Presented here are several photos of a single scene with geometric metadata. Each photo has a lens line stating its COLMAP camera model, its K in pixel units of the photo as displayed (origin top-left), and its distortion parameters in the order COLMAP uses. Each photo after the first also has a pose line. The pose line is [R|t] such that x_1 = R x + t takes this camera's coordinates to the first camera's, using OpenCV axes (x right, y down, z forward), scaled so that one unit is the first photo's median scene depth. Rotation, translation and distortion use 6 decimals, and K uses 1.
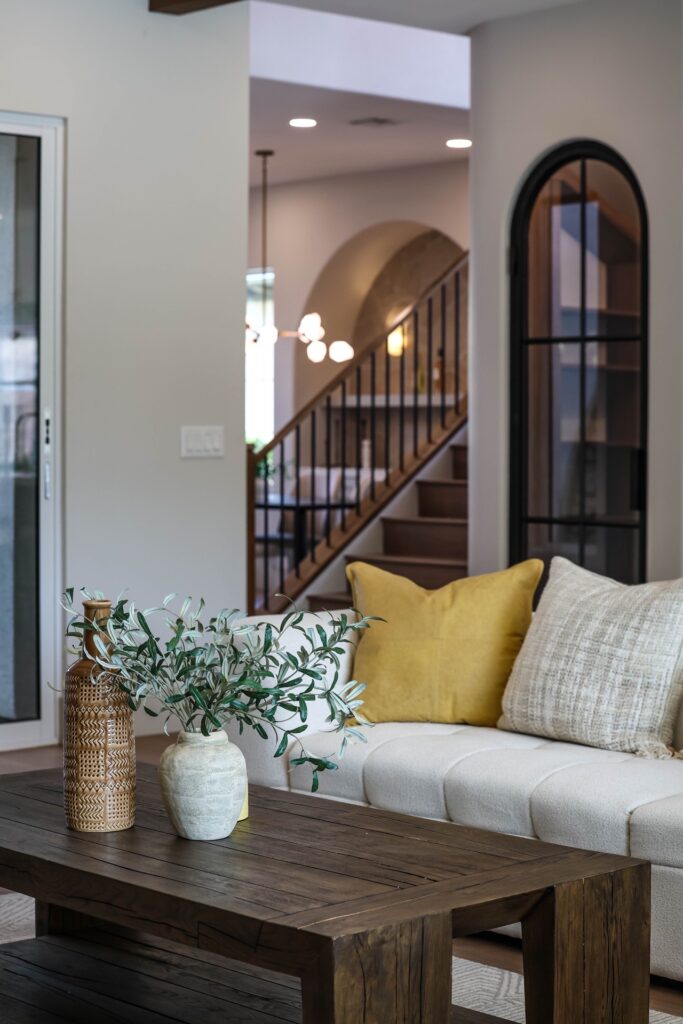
lens RADIAL K [[2005.1, 0, 341.5], [0, 2005.1, 512.0], [0, 0, 1]] dist [-0.246687, 0.254678]
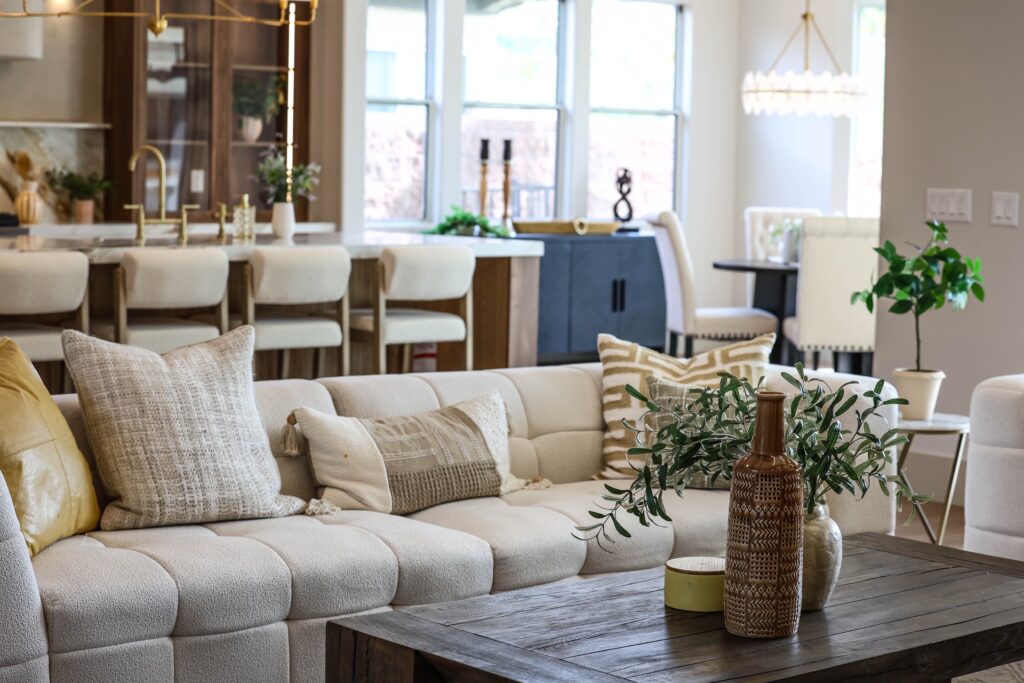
lens RADIAL K [[2005.1, 0, 512.0], [0, 2005.1, 341.5], [0, 0, 1]] dist [-0.246687, 0.254678]
pose [[0.044301, -0.089739, 0.994980, -0.795580], [0.021009, 0.995821, 0.088879, -0.047919], [-0.998797, 0.016966, 0.046001, 0.818782]]
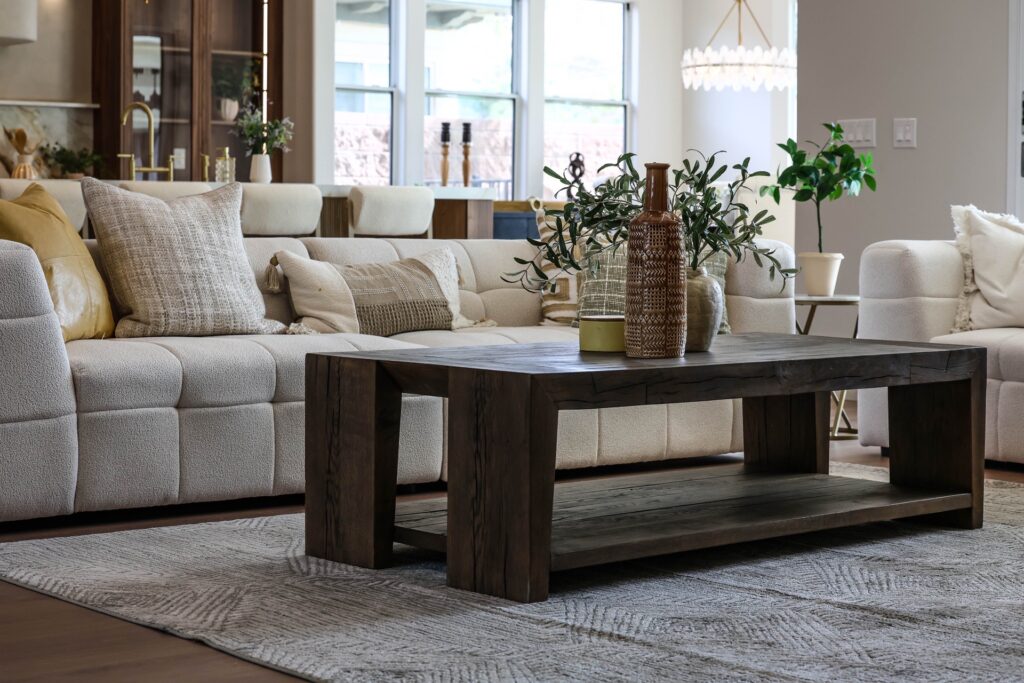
lens RADIAL K [[2005.1, 0, 512.0], [0, 2005.1, 341.5], [0, 0, 1]] dist [-0.246687, 0.254678]
pose [[0.029248, -0.060477, 0.997741, -0.984671], [0.034599, 0.997631, 0.059456, 0.058564], [-0.998973, 0.032782, 0.031272, 0.799678]]
